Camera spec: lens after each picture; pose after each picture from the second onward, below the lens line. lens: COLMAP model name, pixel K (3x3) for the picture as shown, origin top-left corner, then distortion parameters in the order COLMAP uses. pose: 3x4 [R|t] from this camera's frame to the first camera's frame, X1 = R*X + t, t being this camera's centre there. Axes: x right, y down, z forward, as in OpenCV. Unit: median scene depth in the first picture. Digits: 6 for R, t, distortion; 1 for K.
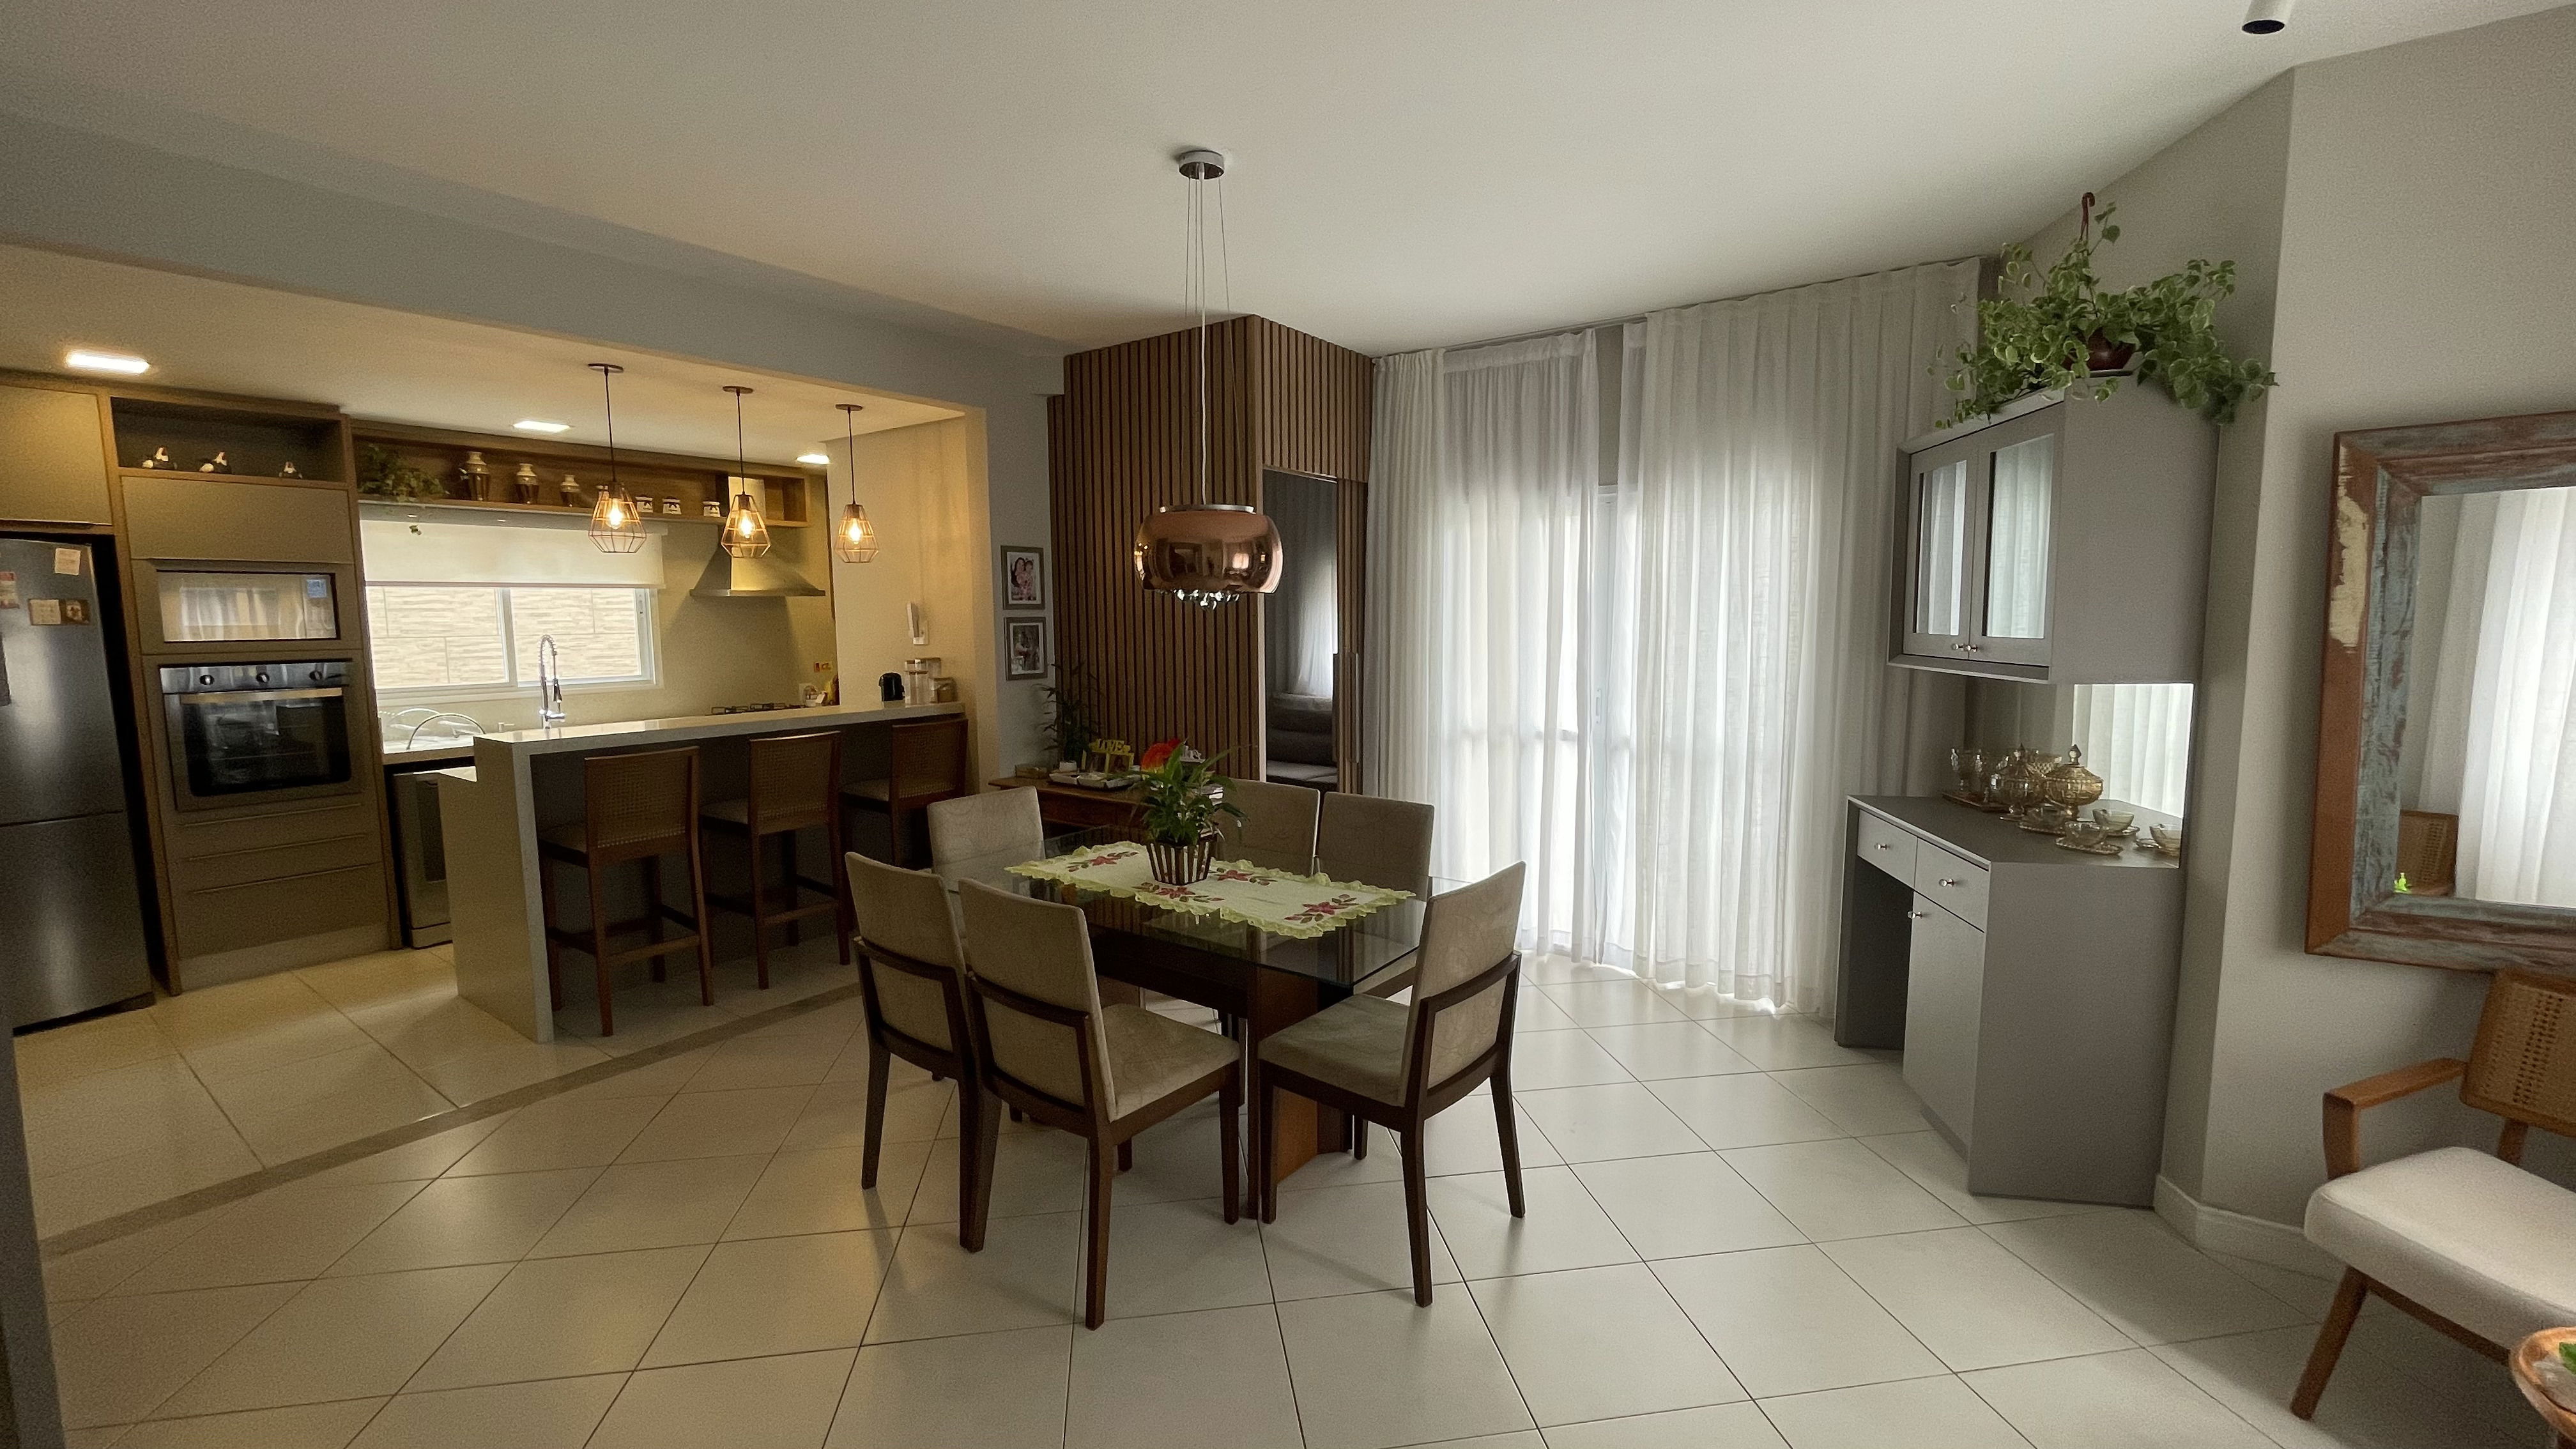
lens RADIAL K [[1047.2, 0, 1291.2], [0, 1047.2, 719.6], [0, 0, 1]] dist [0.002093, -0.000384]
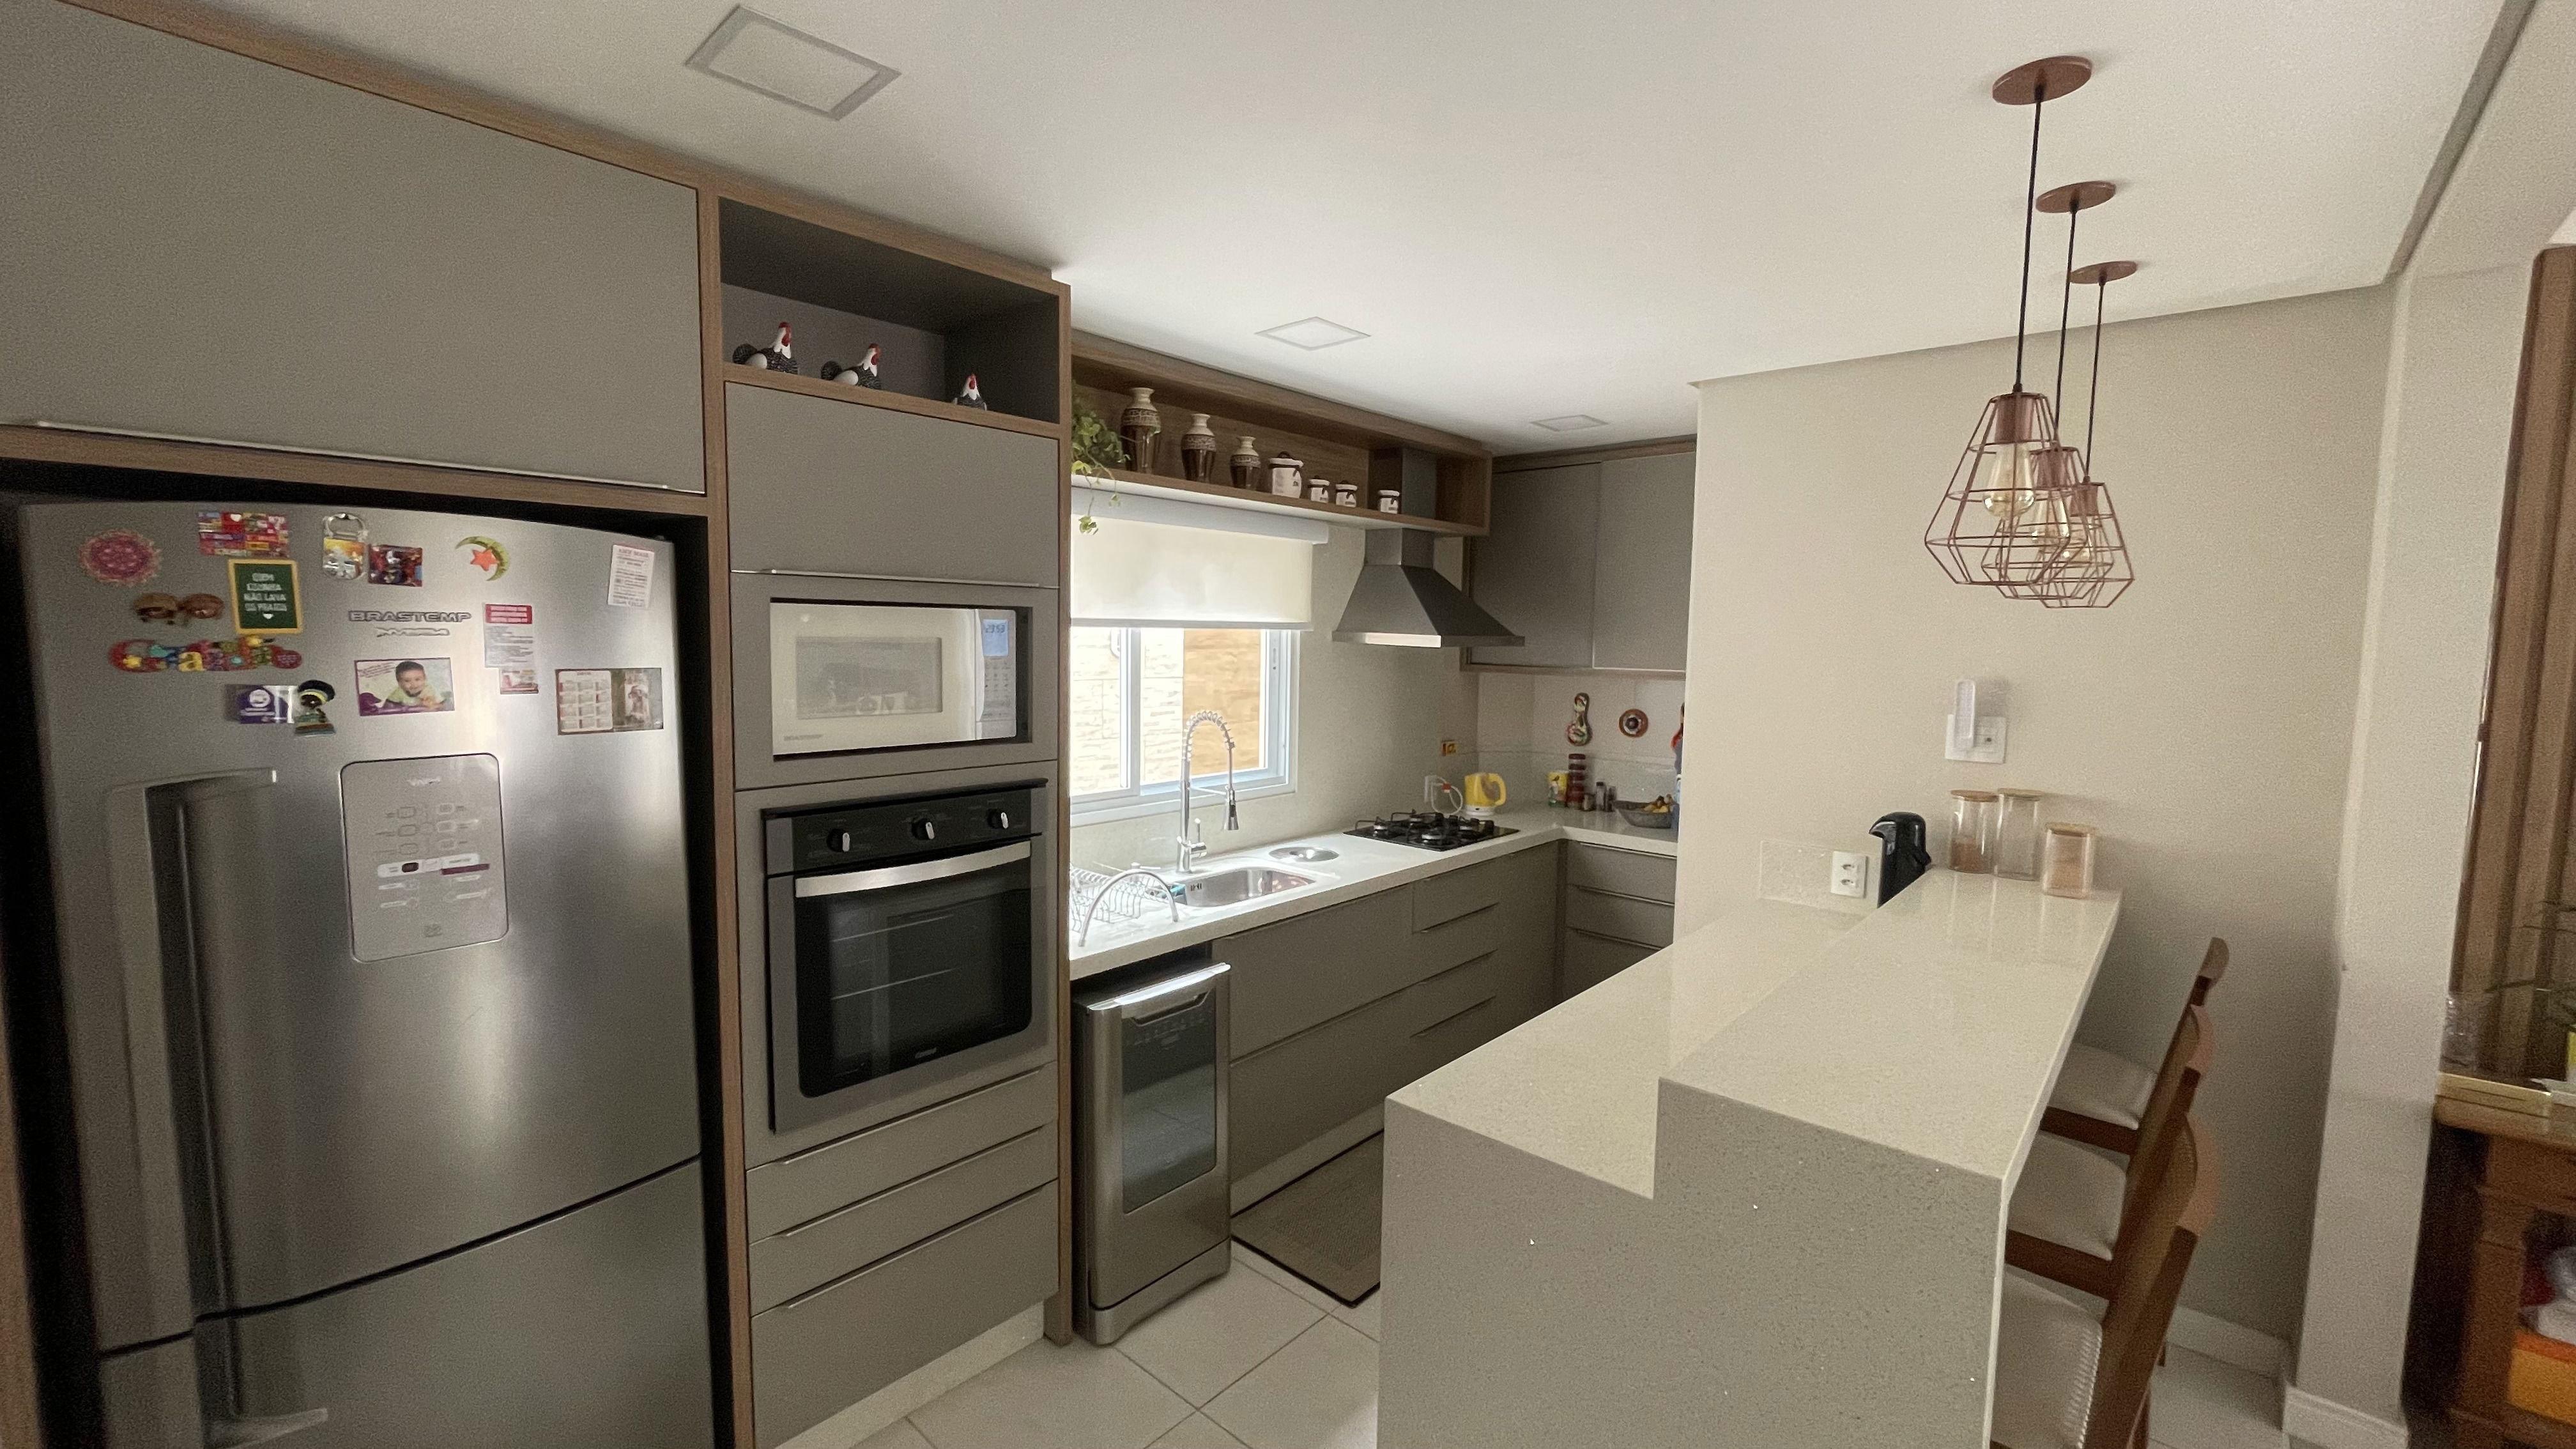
lens RADIAL K [[1047.2, 0, 1283.2], [0, 1047.2, 725.5], [0, 0, 1]] dist [0.002093, -0.000384]
pose [[0.993475, 0.029437, -0.110187, -0.702073], [-0.031266, 0.999400, -0.014915, -0.076324], [0.109682, 0.018263, 0.993799, 0.502983]]
